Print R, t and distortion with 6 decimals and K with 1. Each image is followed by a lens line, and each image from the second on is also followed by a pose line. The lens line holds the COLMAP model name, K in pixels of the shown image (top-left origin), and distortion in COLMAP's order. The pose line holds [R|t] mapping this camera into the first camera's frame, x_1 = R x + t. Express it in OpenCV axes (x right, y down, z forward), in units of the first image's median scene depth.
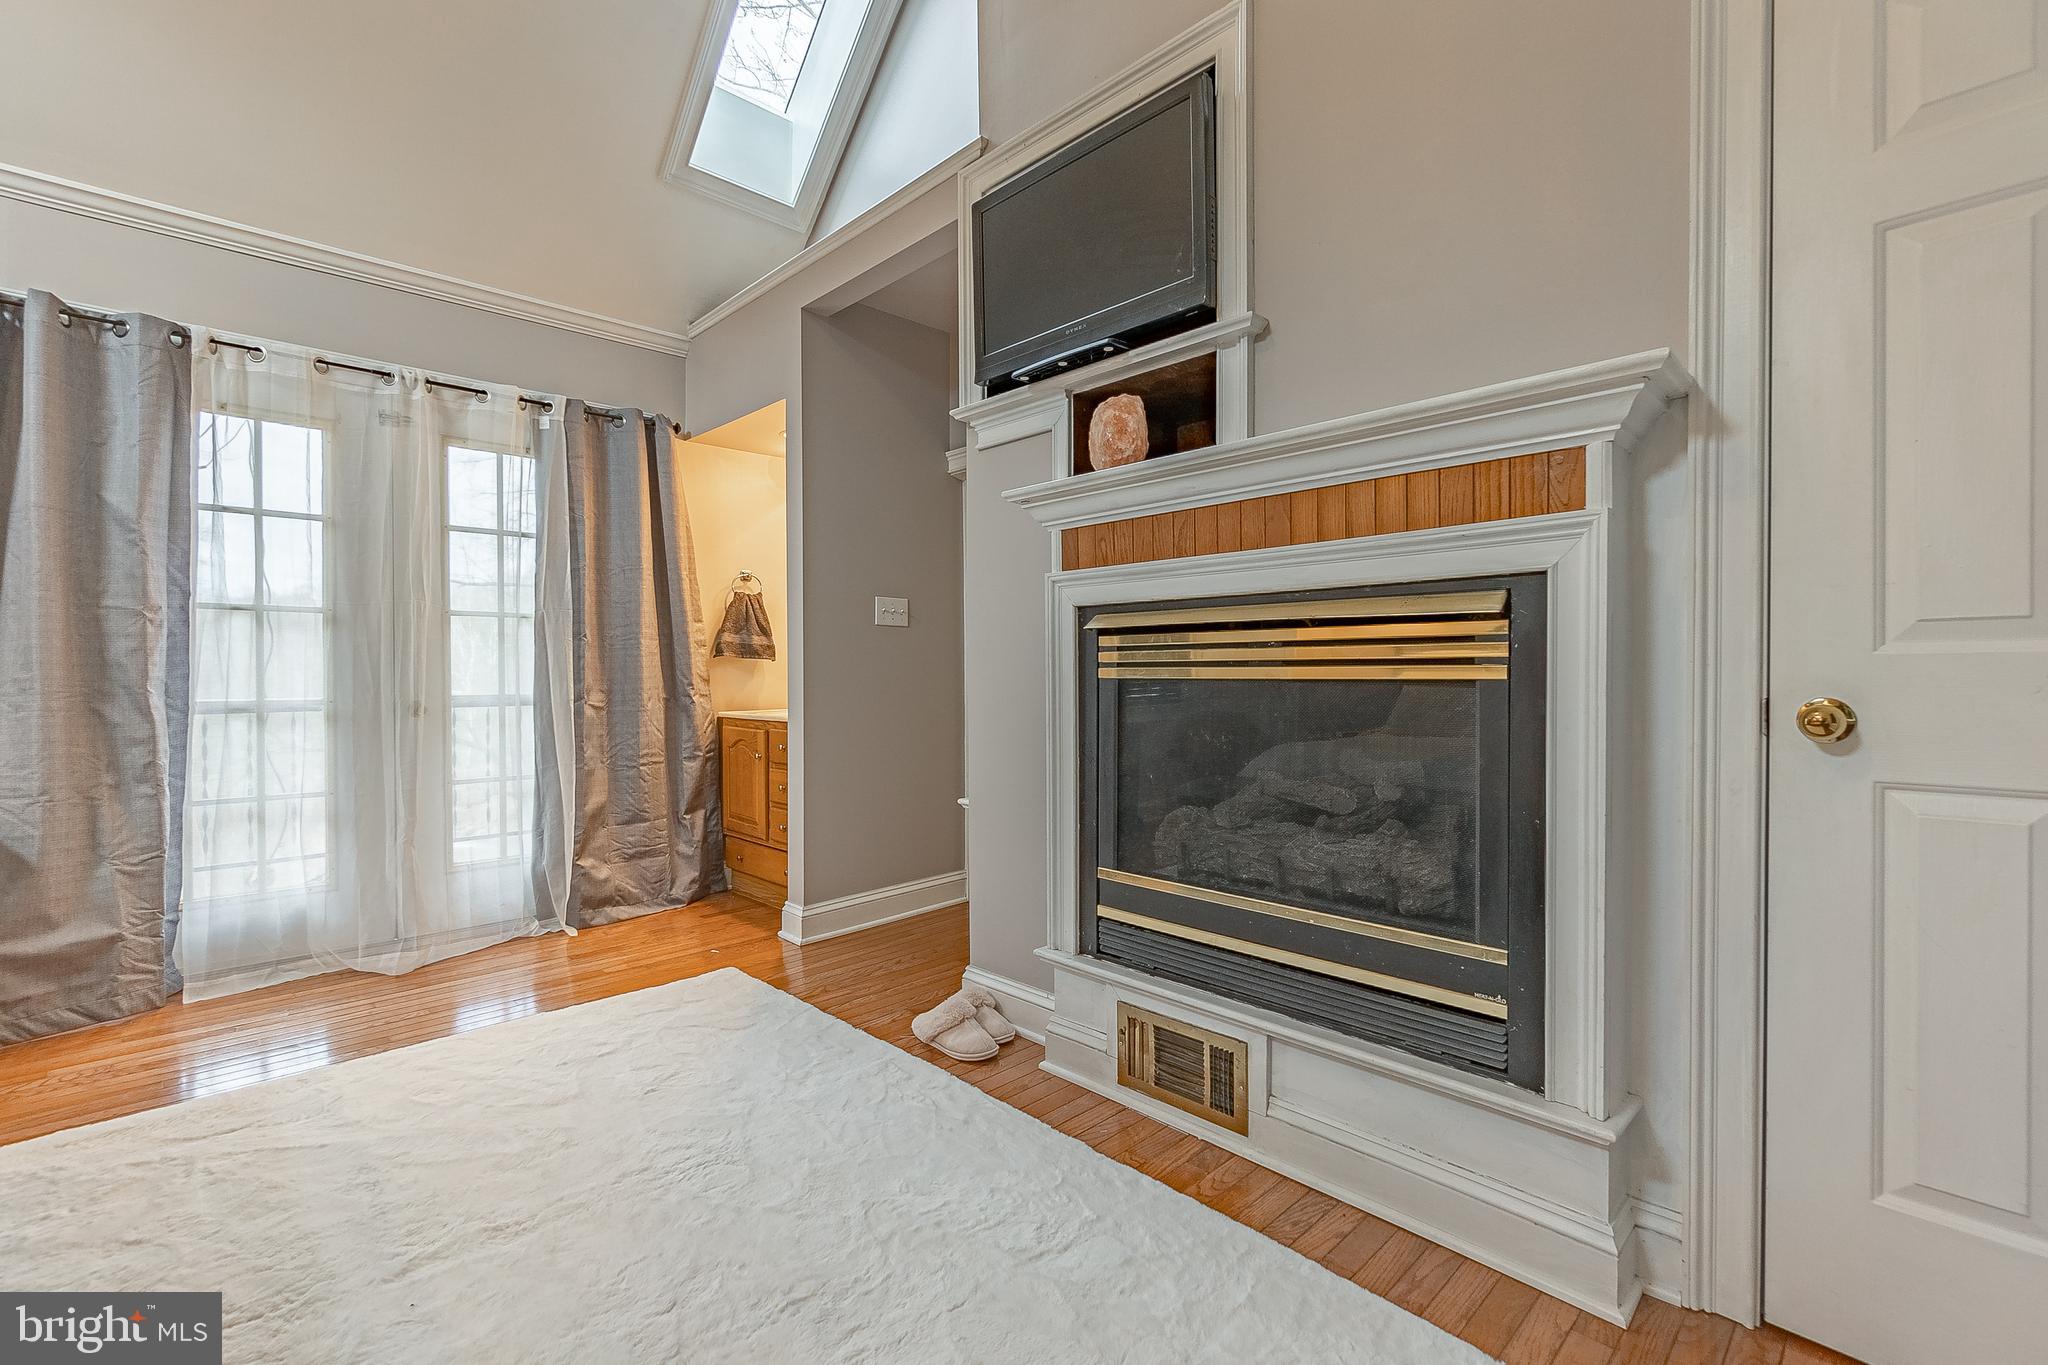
lens RADIAL K [[912.2, 0, 1012.7], [0, 912.2, 680.6], [0, 0, 1]] dist [-0.001538, 0.000256]
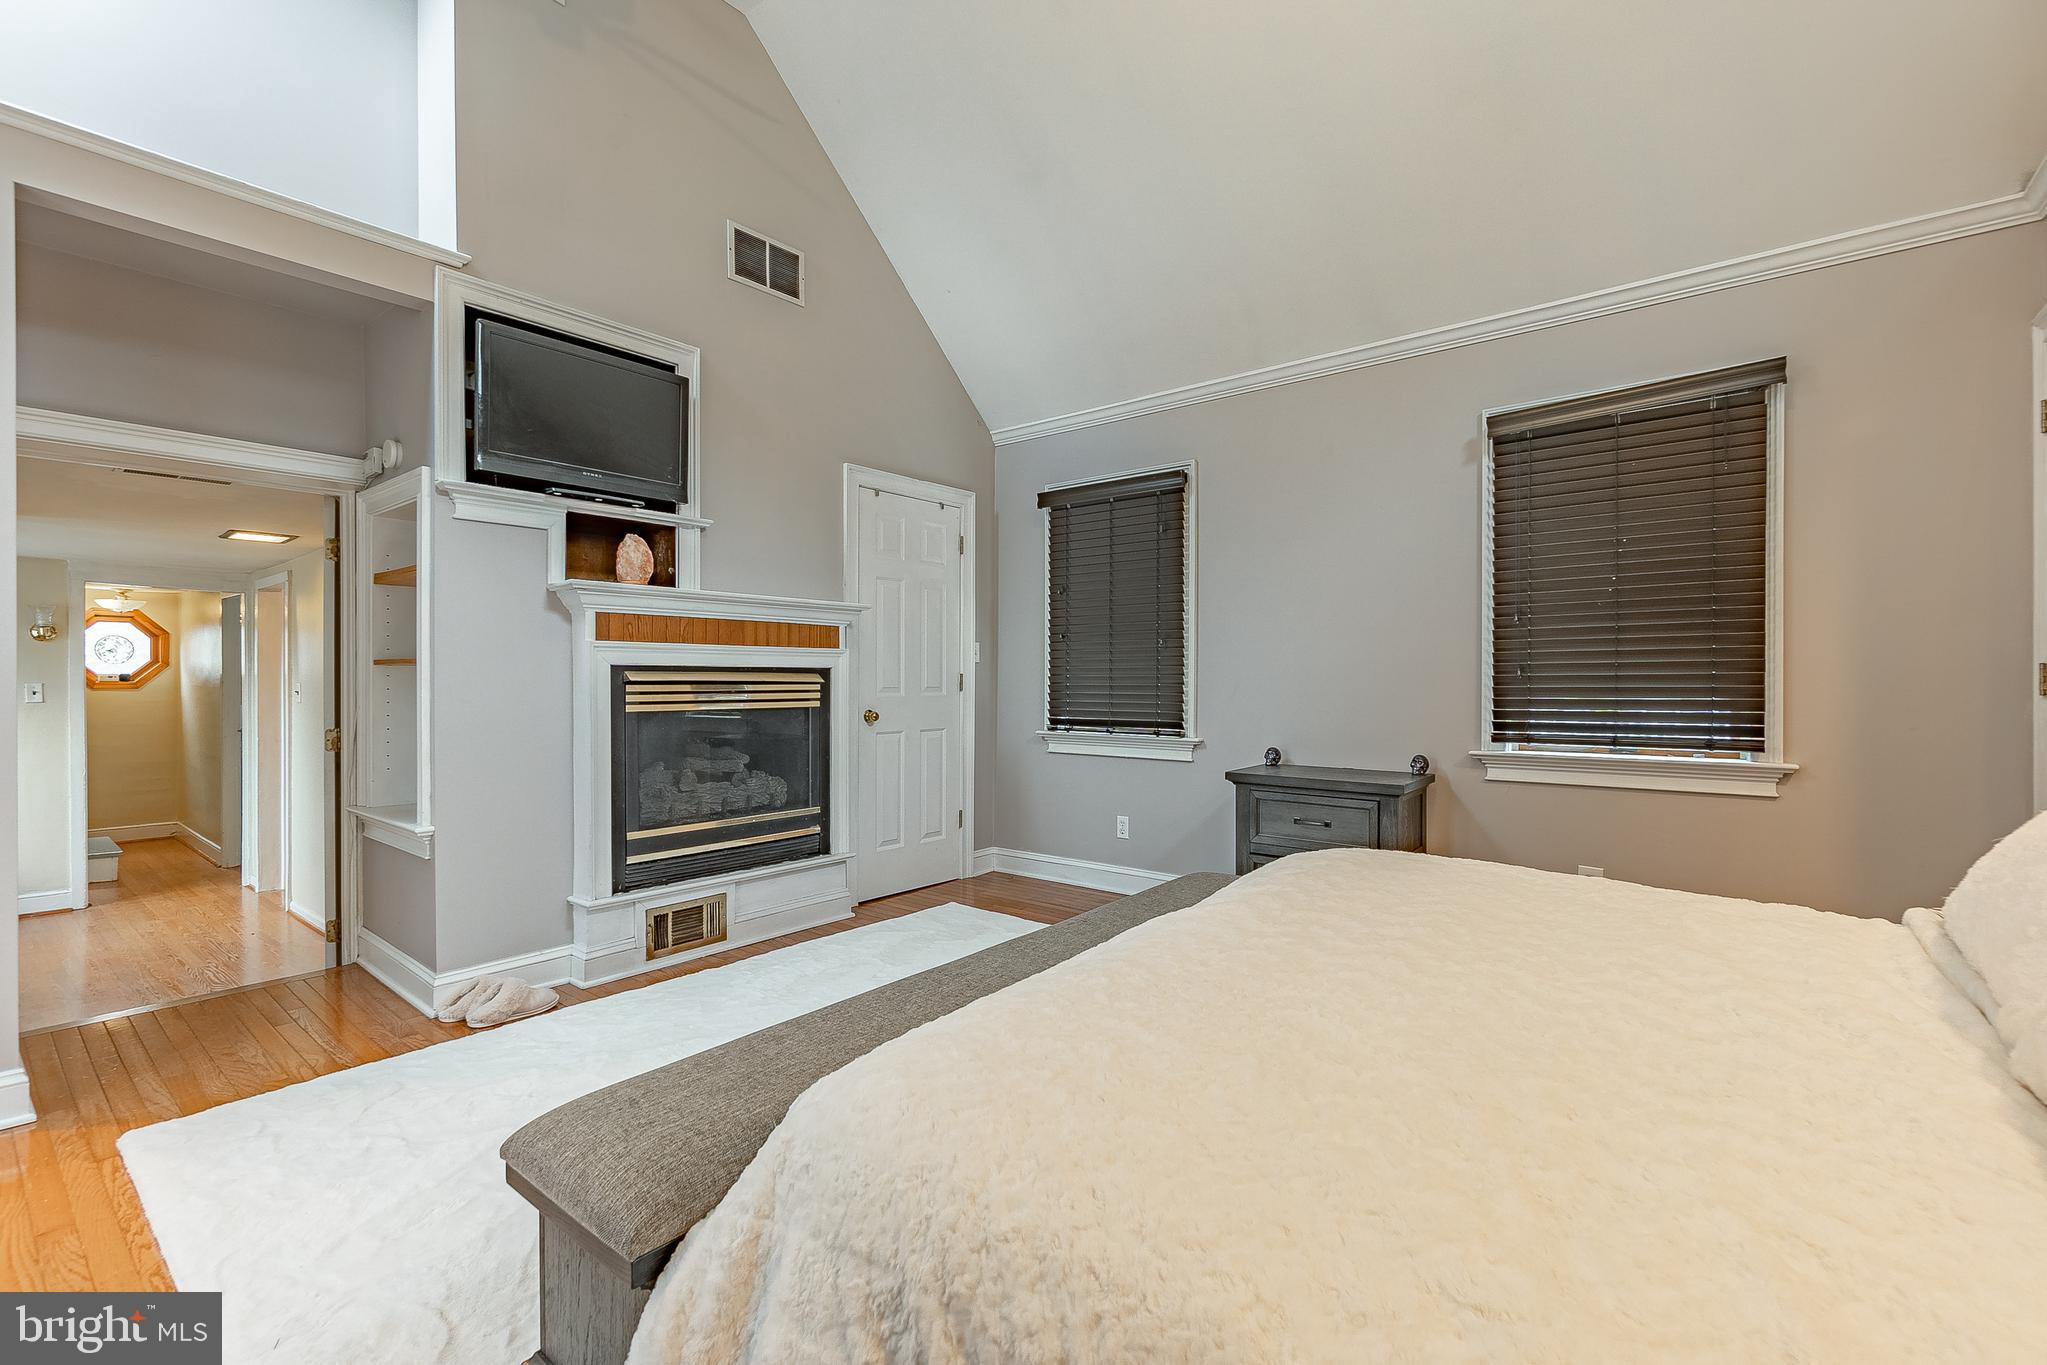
lens RADIAL K [[911.8, 0, 1012.2], [0, 911.8, 680.6], [0, 0, 1]] dist [-0.001538, 0.000256]
pose [[-0.134399, 0.004688, 0.990916, -1.637118], [0.012402, 0.999918, -0.003049, -0.046075], [-0.990850, 0.011879, -0.134446, 0.587138]]
